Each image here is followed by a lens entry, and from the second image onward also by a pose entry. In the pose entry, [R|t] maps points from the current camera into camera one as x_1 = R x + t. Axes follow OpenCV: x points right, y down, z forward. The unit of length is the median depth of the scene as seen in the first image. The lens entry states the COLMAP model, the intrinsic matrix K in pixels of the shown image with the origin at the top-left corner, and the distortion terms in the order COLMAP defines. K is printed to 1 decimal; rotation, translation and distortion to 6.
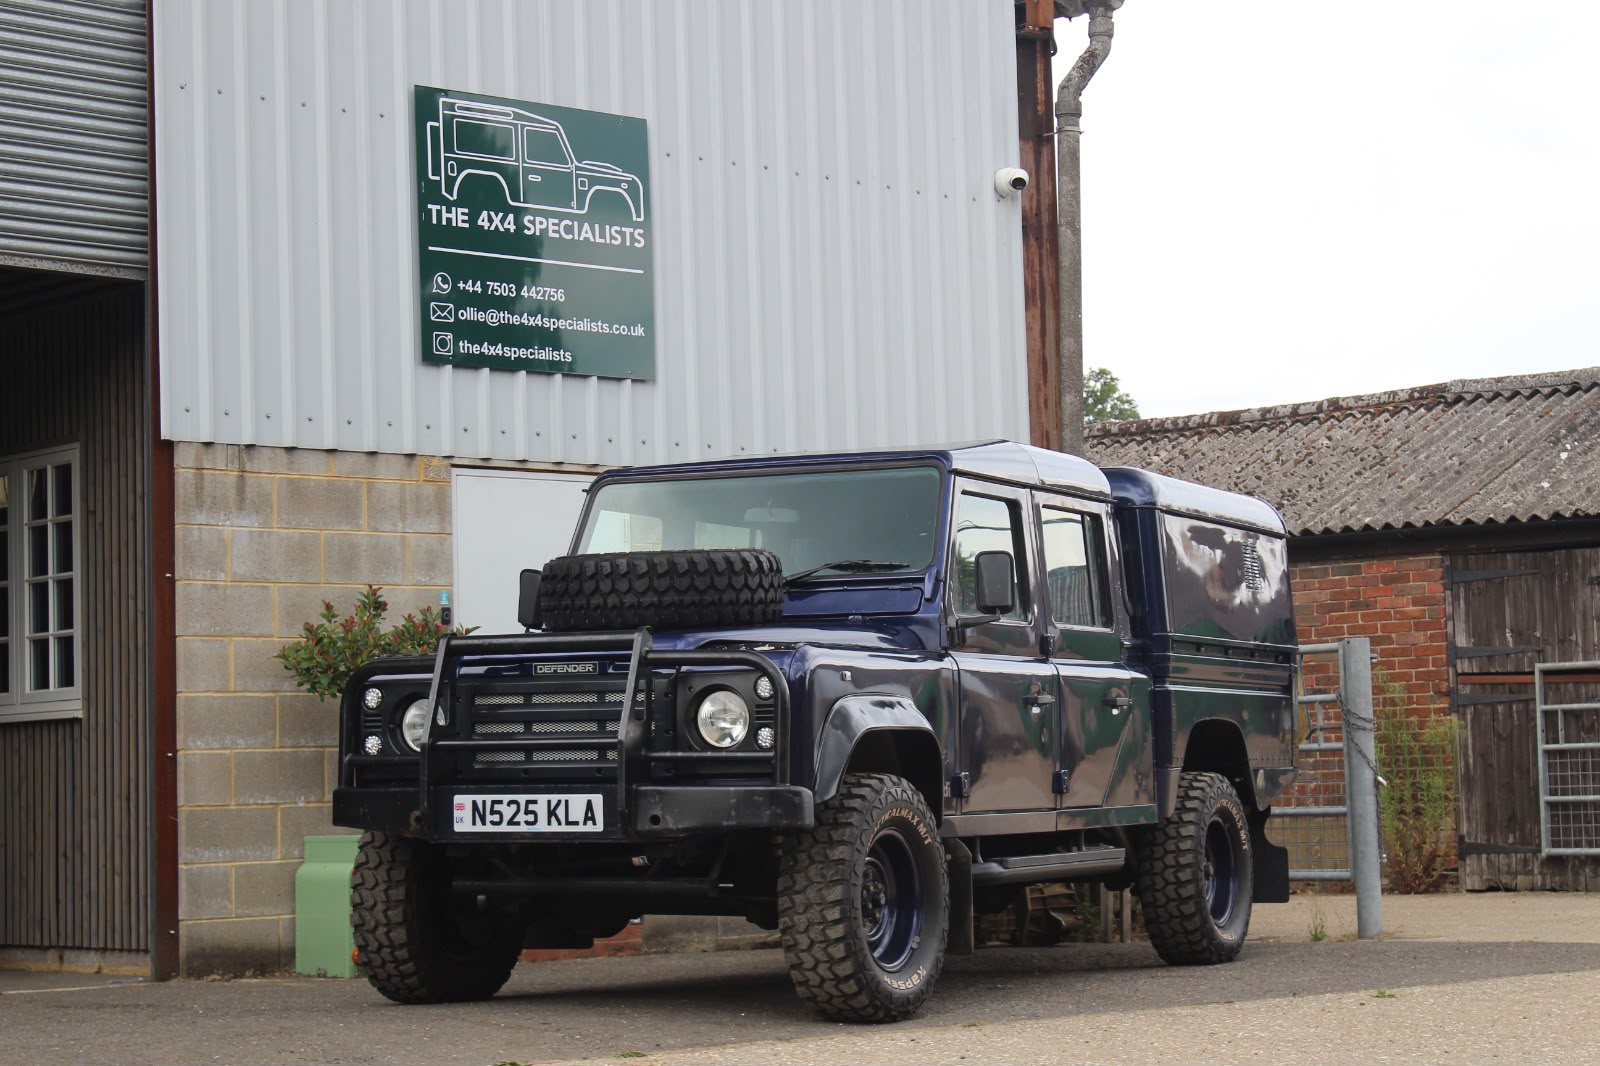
lens RADIAL K [[3258.8, 0, 800.0], [0, 3258.8, 533.0], [0, 0, 1]] dist [-0.020626, 0.110675]
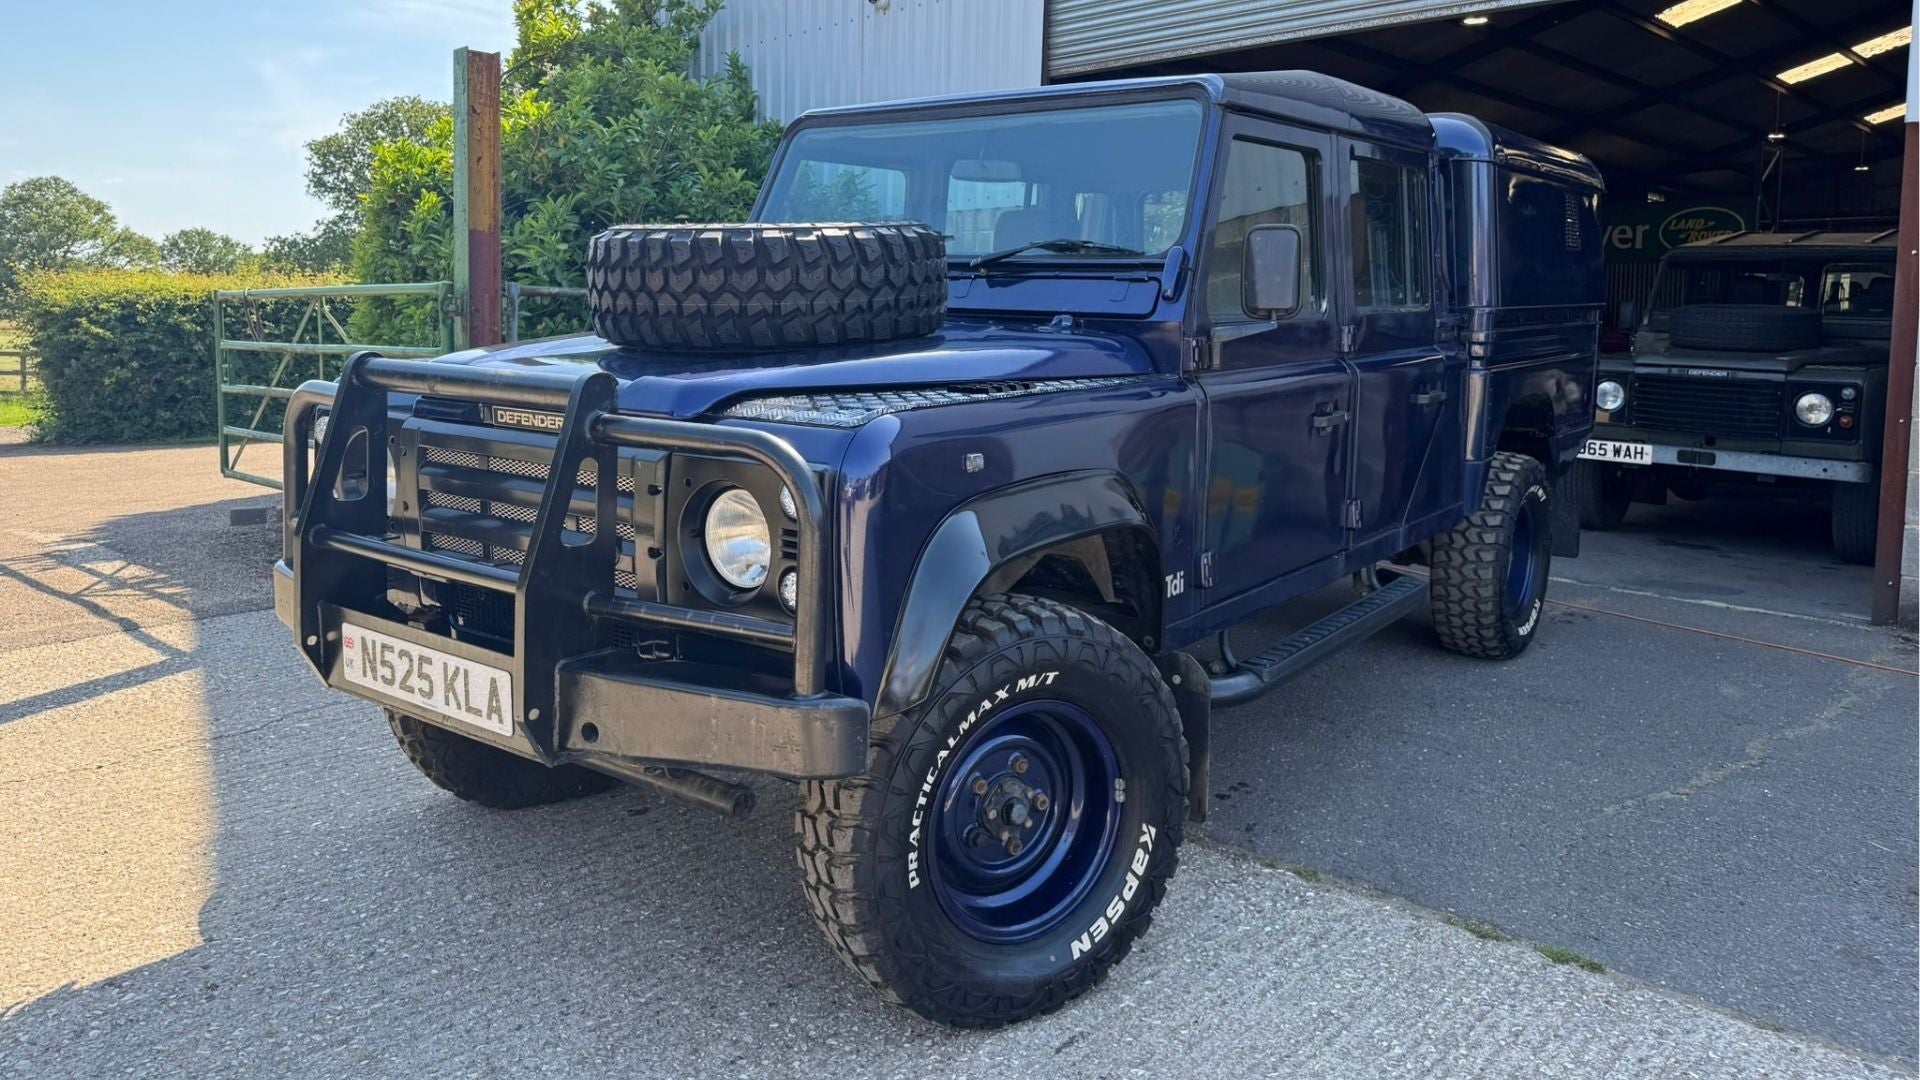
lens RADIAL K [[1344.9, 0, 958.7], [0, 1344.9, 427.6], [0, 0, 1]] dist [0.136908, -0.166314]
pose [[0.979592, 0.048245, -0.195119, 0.057438], [-0.010967, 0.982149, 0.187784, -0.005976], [0.200695, -0.181812, 0.962635, 0.782049]]
